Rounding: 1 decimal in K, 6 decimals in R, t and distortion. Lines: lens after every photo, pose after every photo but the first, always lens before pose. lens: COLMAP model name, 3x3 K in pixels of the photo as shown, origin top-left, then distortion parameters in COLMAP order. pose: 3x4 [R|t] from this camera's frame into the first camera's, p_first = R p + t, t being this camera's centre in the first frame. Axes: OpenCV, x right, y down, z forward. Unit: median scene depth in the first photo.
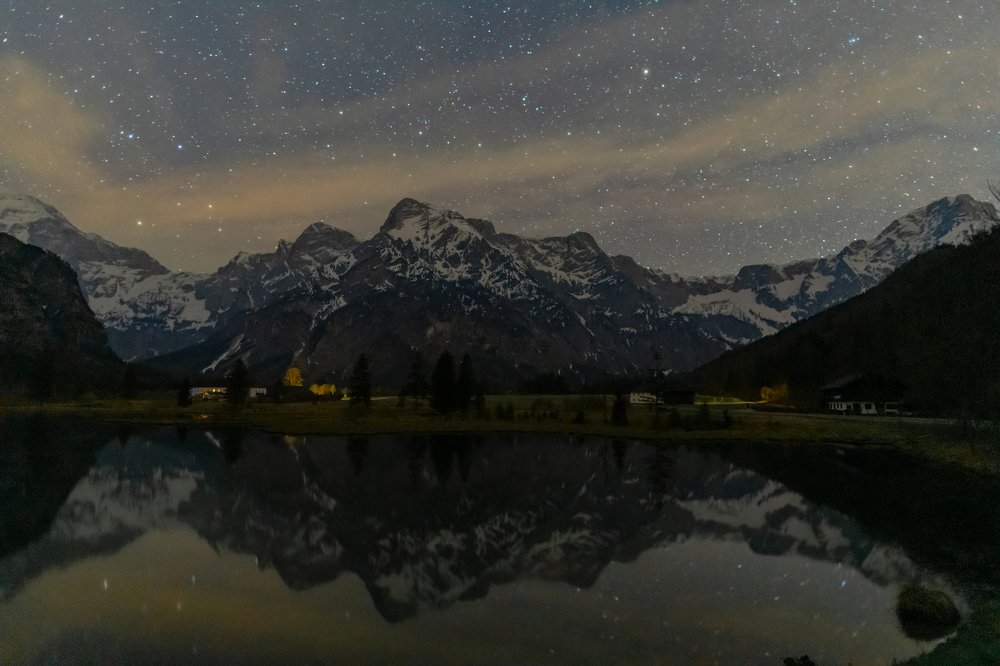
lens RADIAL K [[552.2, 0, 498.8], [0, 552.2, 327.2], [0, 0, 1]] dist [-0.020511, -0.000930]
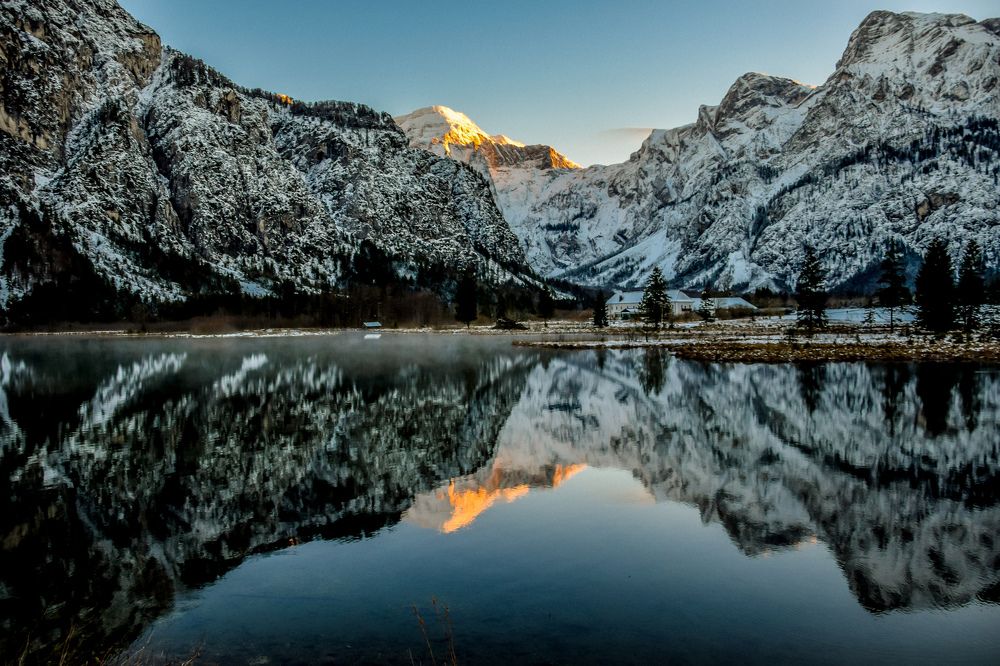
lens RADIAL K [[552.2, 0, 499.8], [0, 552.2, 332.6], [0, 0, 1]] dist [-0.020511, -0.000930]
pose [[0.781452, -0.002691, -0.623960, -0.134012], [0.100186, 0.987557, 0.121215, 0.027161], [0.615870, -0.157236, 0.771998, 0.187192]]
